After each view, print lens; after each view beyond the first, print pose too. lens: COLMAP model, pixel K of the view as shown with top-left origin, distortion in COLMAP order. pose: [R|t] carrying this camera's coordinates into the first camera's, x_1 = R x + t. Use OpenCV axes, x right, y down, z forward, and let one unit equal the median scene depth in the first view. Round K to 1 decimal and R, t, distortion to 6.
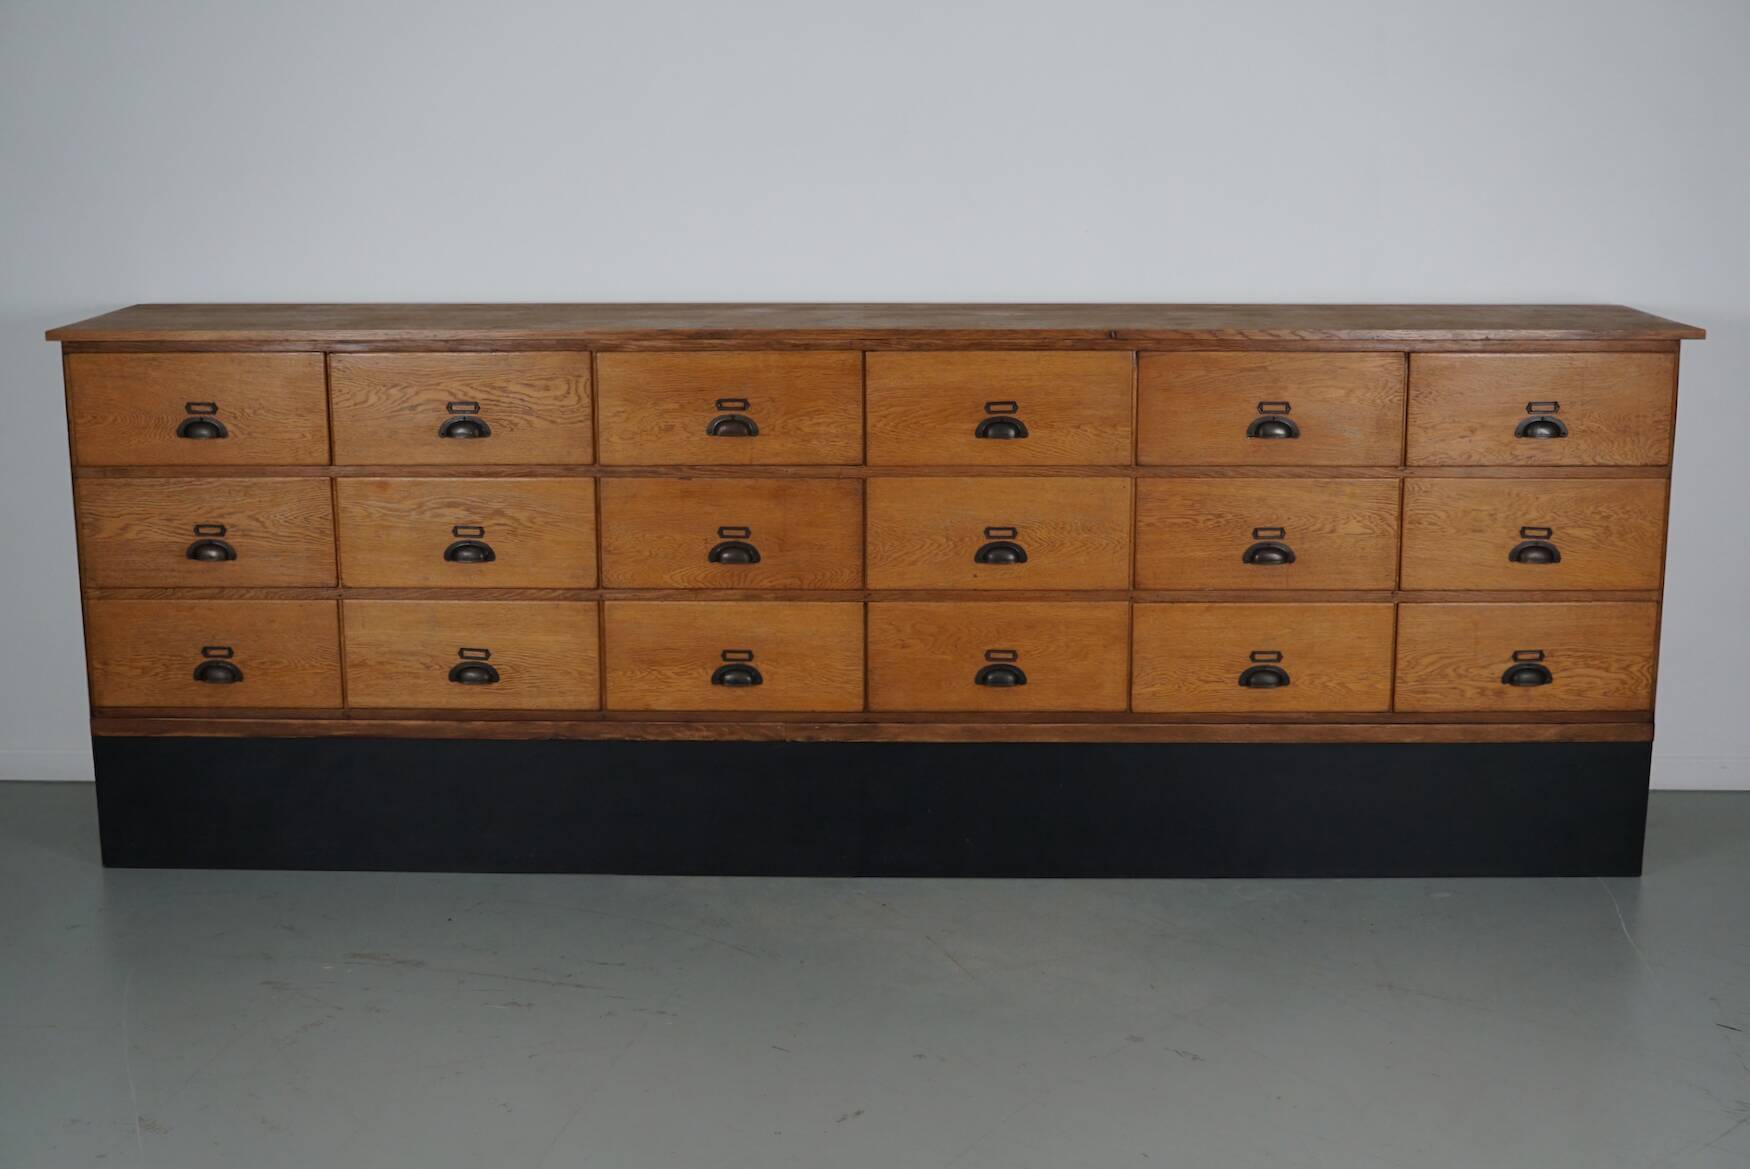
lens RADIAL K [[2270.7, 0, 844.3], [0, 2270.7, 609.9], [0, 0, 1]] dist [-0.147247, 0.297220]
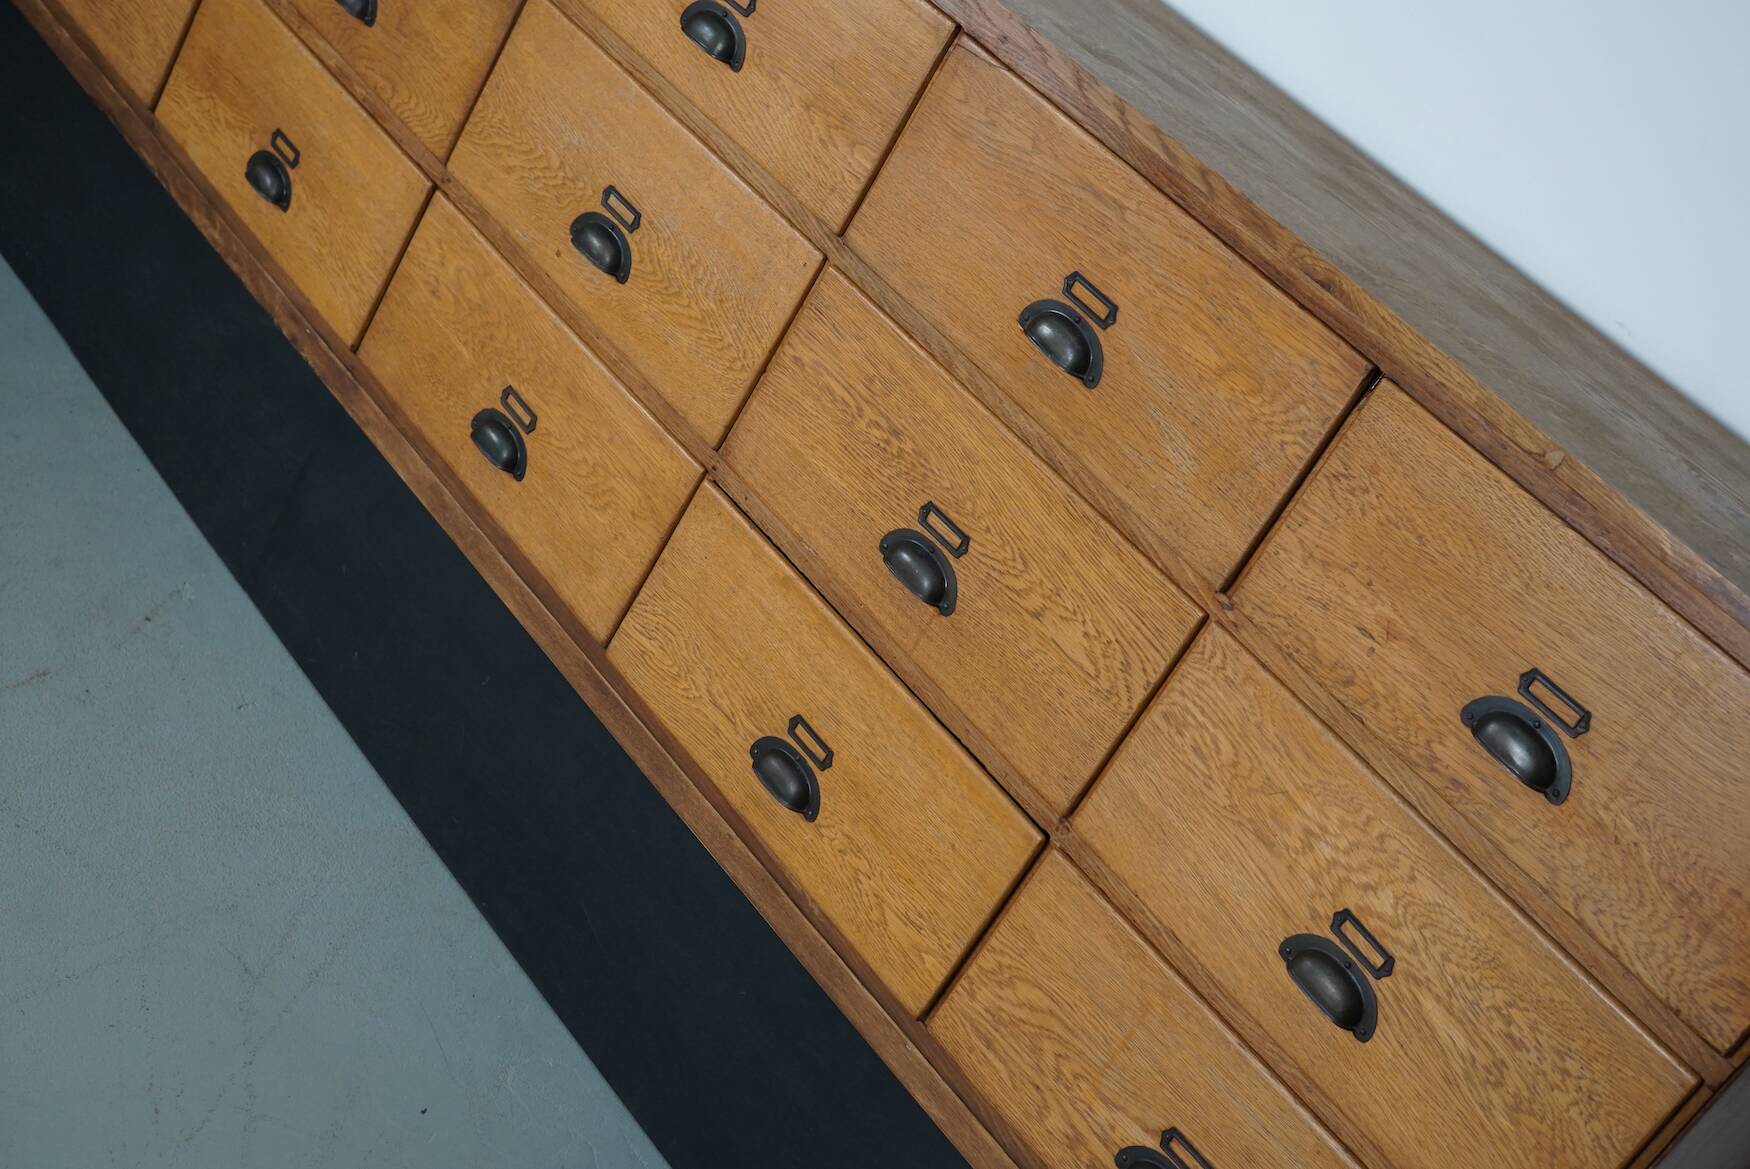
lens RADIAL K [[2256.1, 0, 868.9], [0, 2256.1, 592.5], [0, 0, 1]] dist [-0.149226, 0.326786]
pose [[0.619703, 0.632876, -0.464151, 0.393763], [-0.610233, 0.760443, 0.222131, -0.114715], [0.493542, 0.145585, 0.857451, 0.603388]]
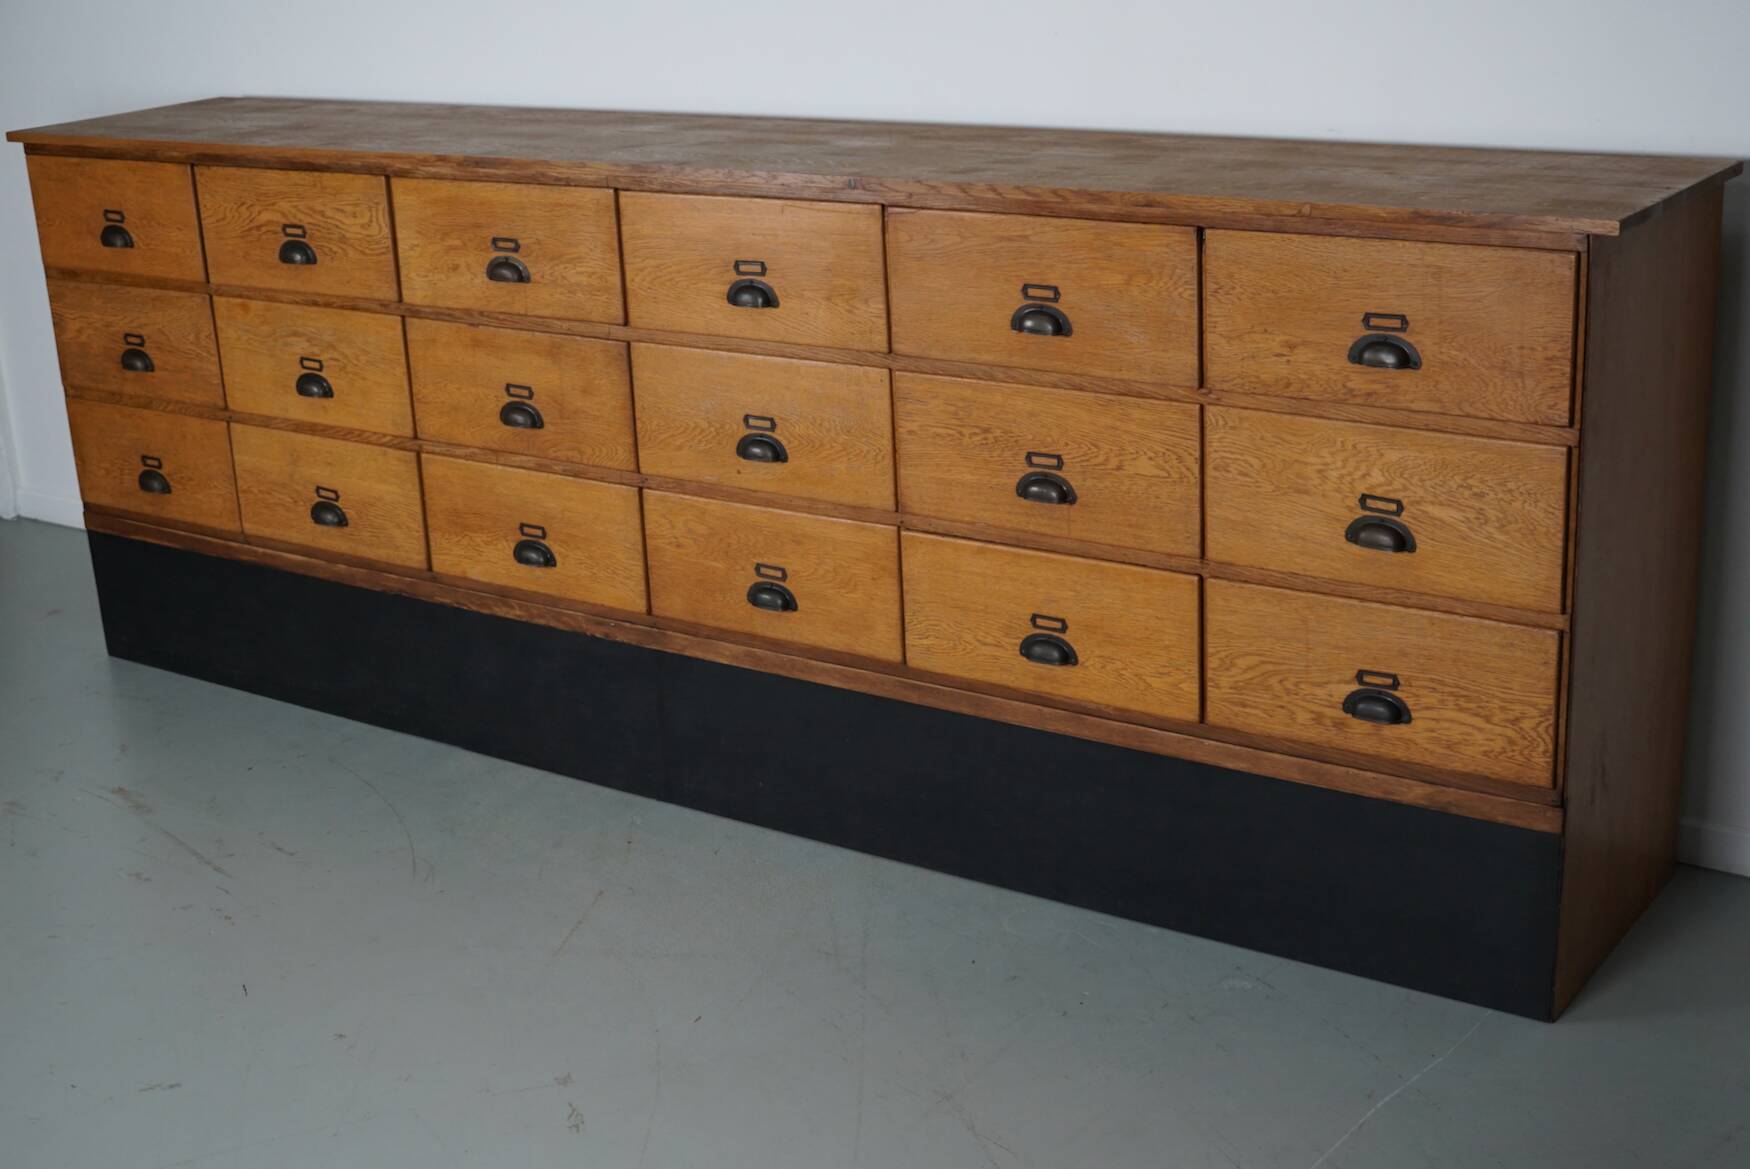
lens RADIAL K [[2326.3, 0, 873.5], [0, 2326.3, 627.5], [0, 0, 1]] dist [-0.145362, 0.257625]
pose [[0.833878, 0.149083, -0.531434, 0.550898], [-0.078410, 0.985063, 0.153306, -0.091885], [0.546351, -0.086169, 0.833112, 0.327705]]
